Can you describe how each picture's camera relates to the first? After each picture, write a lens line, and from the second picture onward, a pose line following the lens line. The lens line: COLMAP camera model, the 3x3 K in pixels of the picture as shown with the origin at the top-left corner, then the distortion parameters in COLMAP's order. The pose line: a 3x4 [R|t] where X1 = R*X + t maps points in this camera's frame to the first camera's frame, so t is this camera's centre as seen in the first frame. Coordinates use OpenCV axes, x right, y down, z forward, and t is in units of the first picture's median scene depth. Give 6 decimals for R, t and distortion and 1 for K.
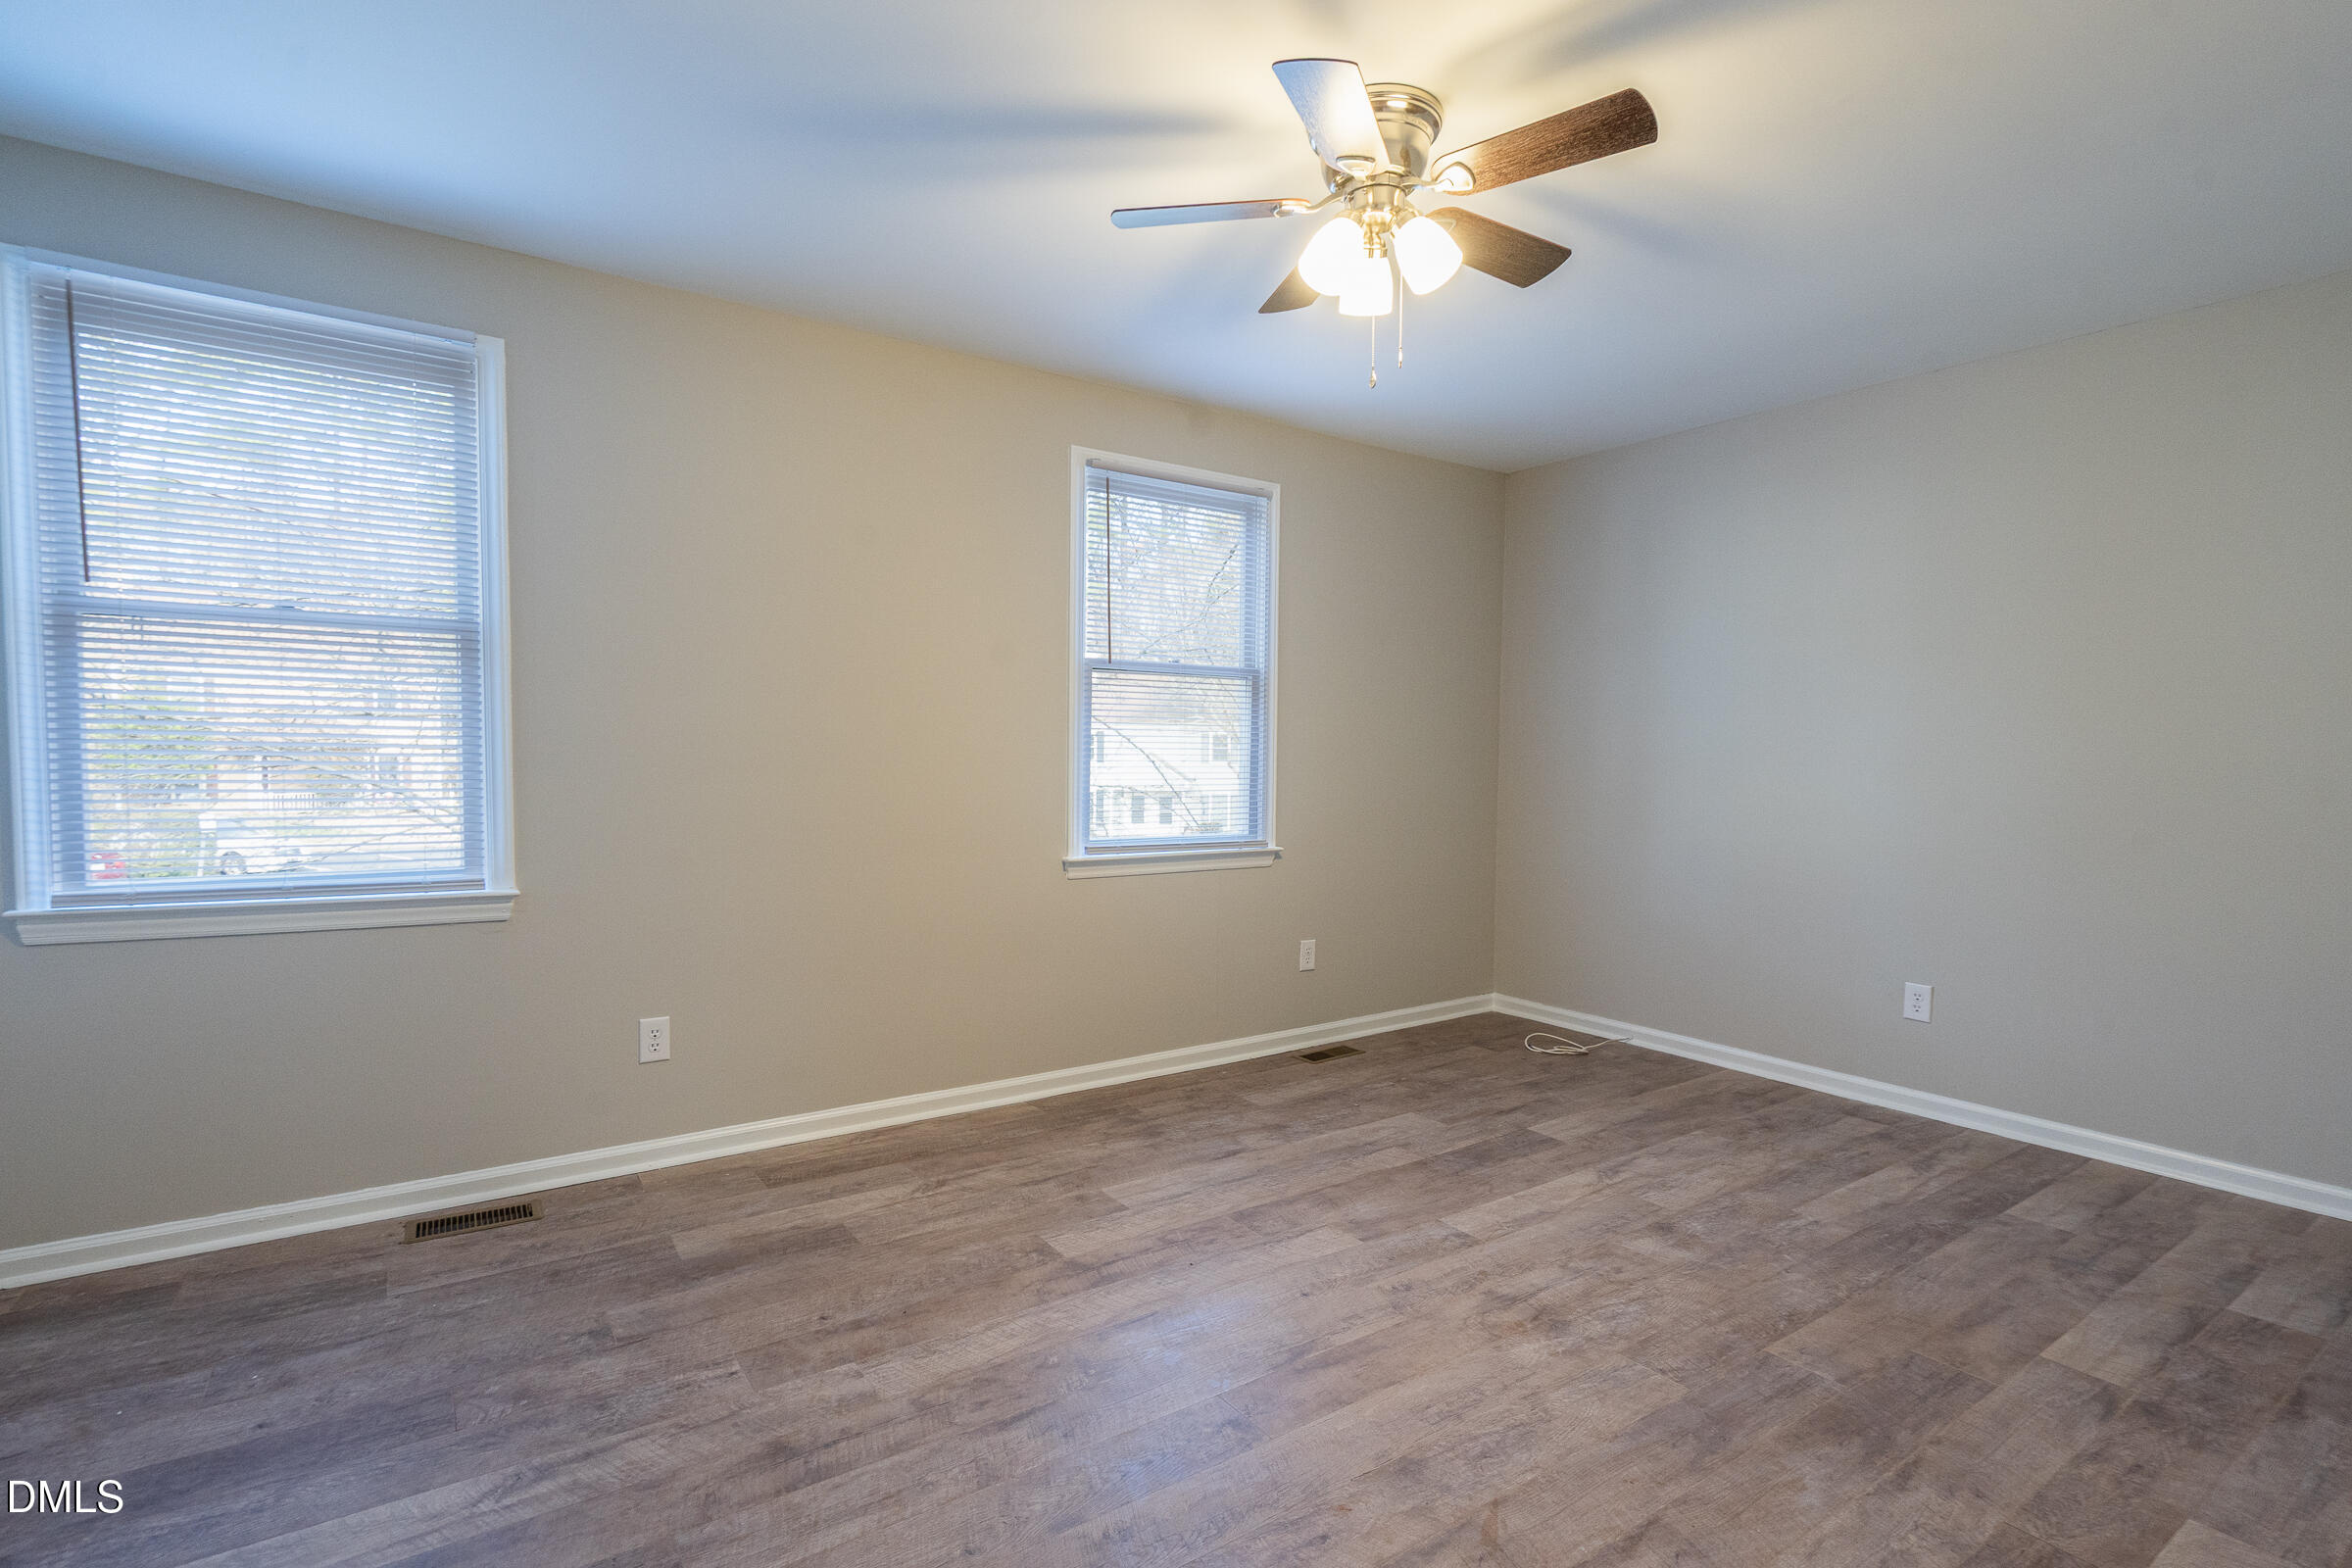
lens RADIAL K [[1087.5, 0, 1164.0], [0, 1087.5, 763.0], [0, 0, 1]] dist [-0.001968, 0.000734]
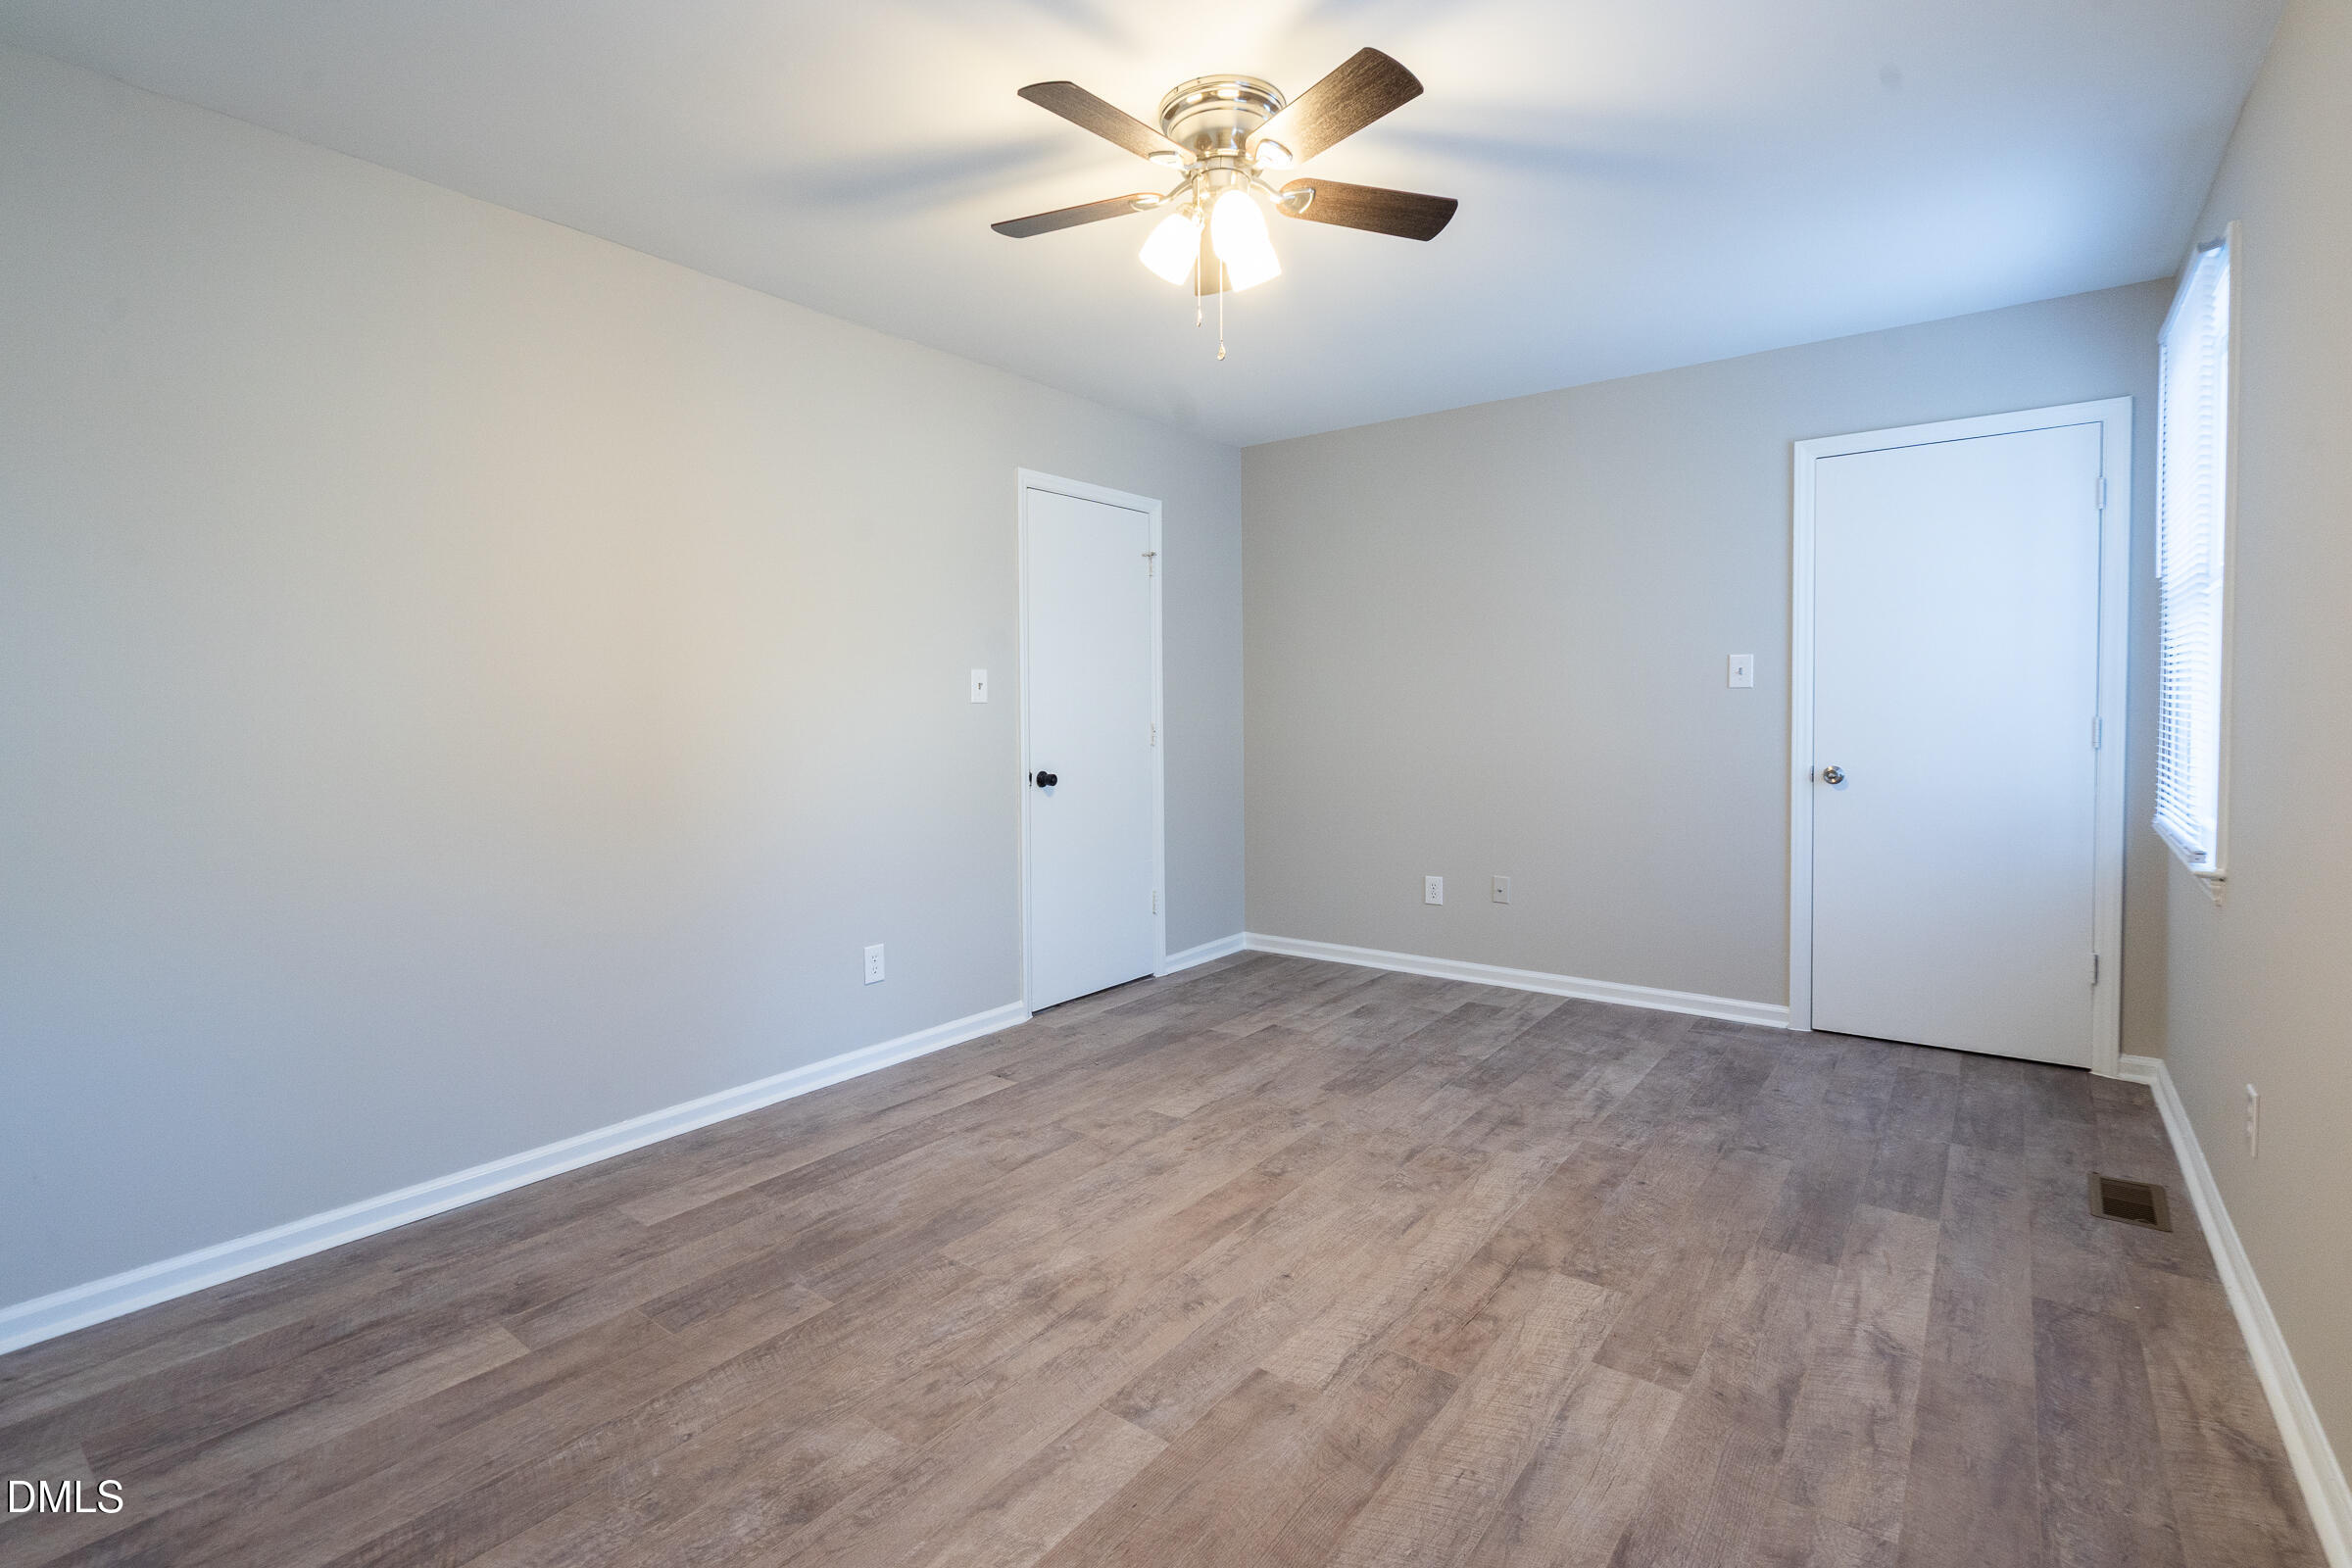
lens RADIAL K [[1087.5, 0, 1164.0], [0, 1087.5, 763.0], [0, 0, 1]] dist [-0.001968, 0.000734]
pose [[-0.948456, 0.013574, -0.316619, 0.545690], [-0.004960, 0.998324, 0.057660, -0.013813], [0.316871, 0.056258, -0.946799, 1.909098]]
